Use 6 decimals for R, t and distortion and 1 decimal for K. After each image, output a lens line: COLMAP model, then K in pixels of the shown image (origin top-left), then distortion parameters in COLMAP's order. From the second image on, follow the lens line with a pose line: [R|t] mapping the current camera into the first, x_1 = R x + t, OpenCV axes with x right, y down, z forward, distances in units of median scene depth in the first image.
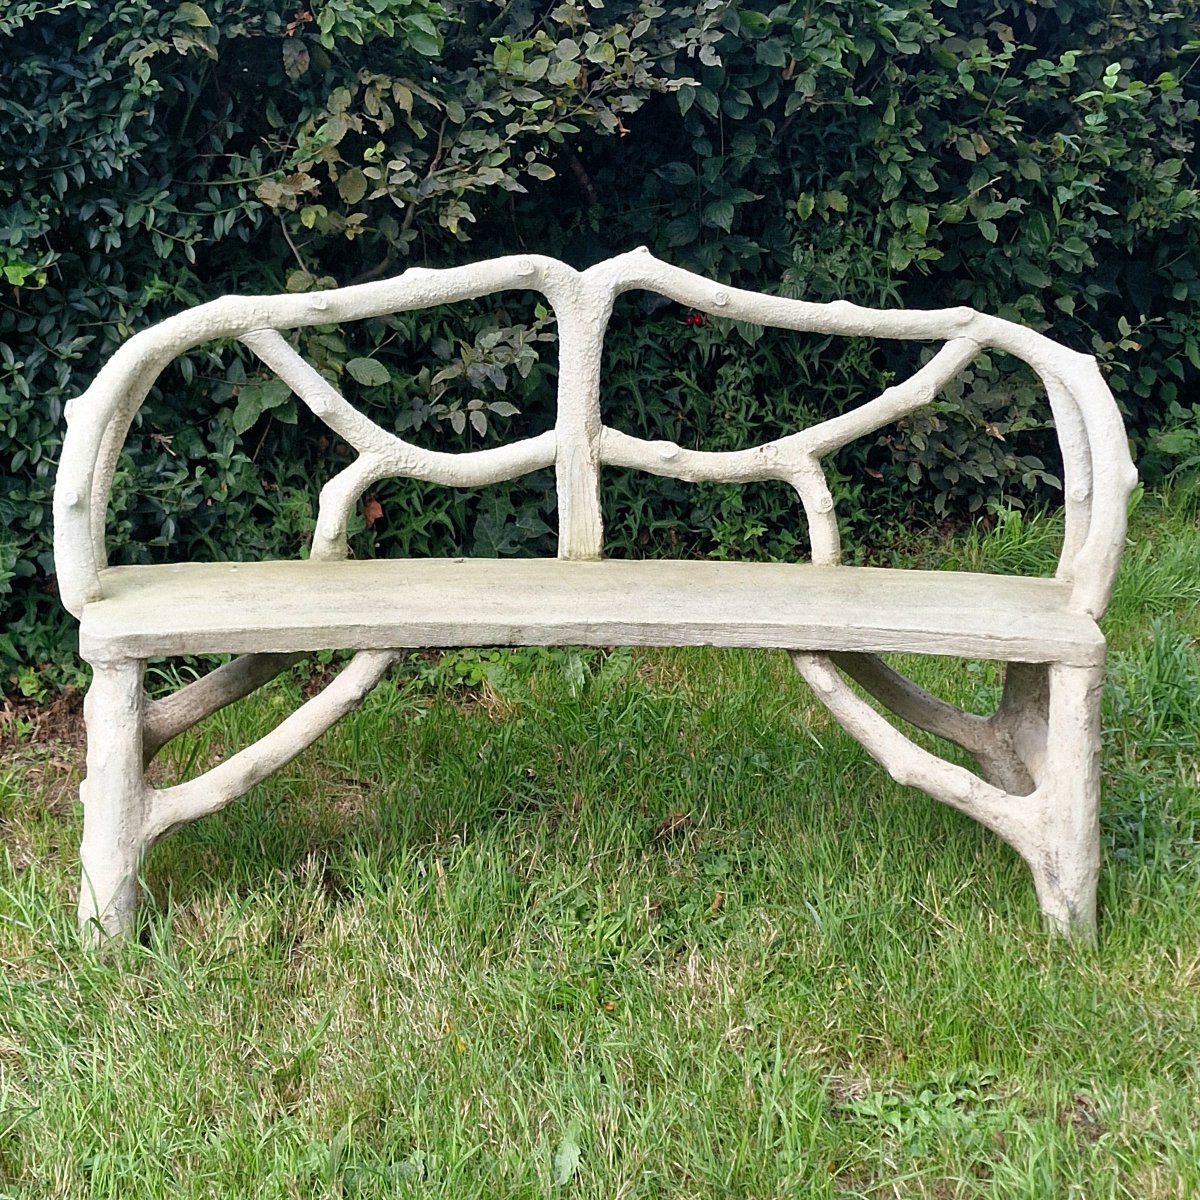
lens RADIAL K [[2766.9, 0, 600.0], [0, 2766.9, 600.0], [0, 0, 1]] dist [0.266715, -1.231490]
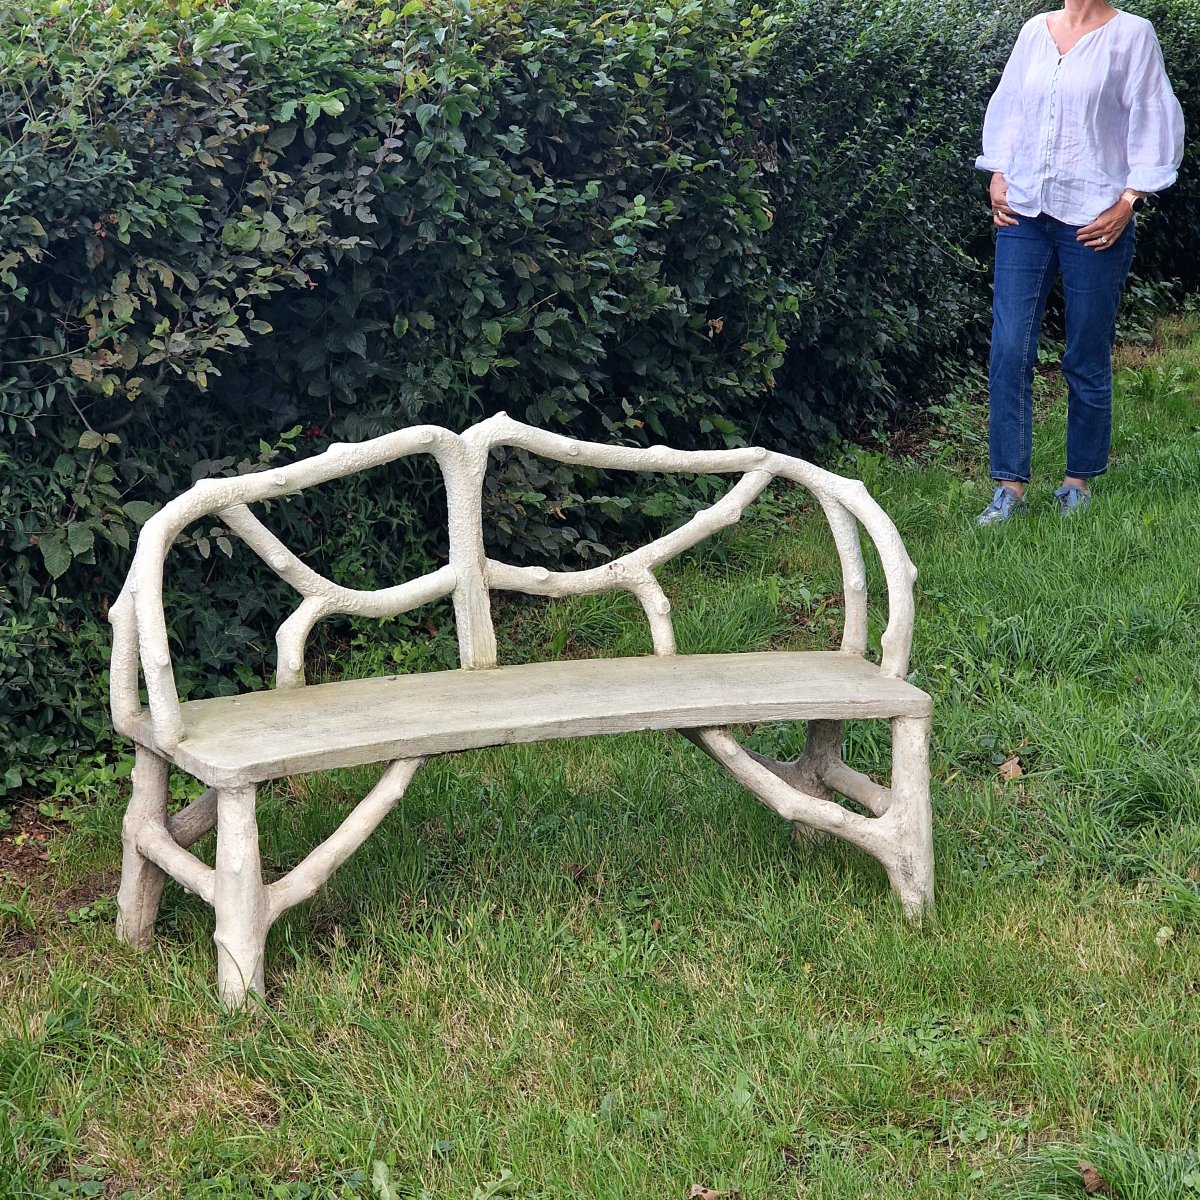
lens RADIAL K [[3269.9, 0, 600.0], [0, 3269.9, 600.0], [0, 0, 1]] dist [-0.705332, 9.119453]
pose [[0.932616, -0.083241, 0.351138, -0.462295], [0.084098, 0.996375, 0.012839, -0.058760], [-0.350934, 0.017556, 0.936236, -0.373957]]
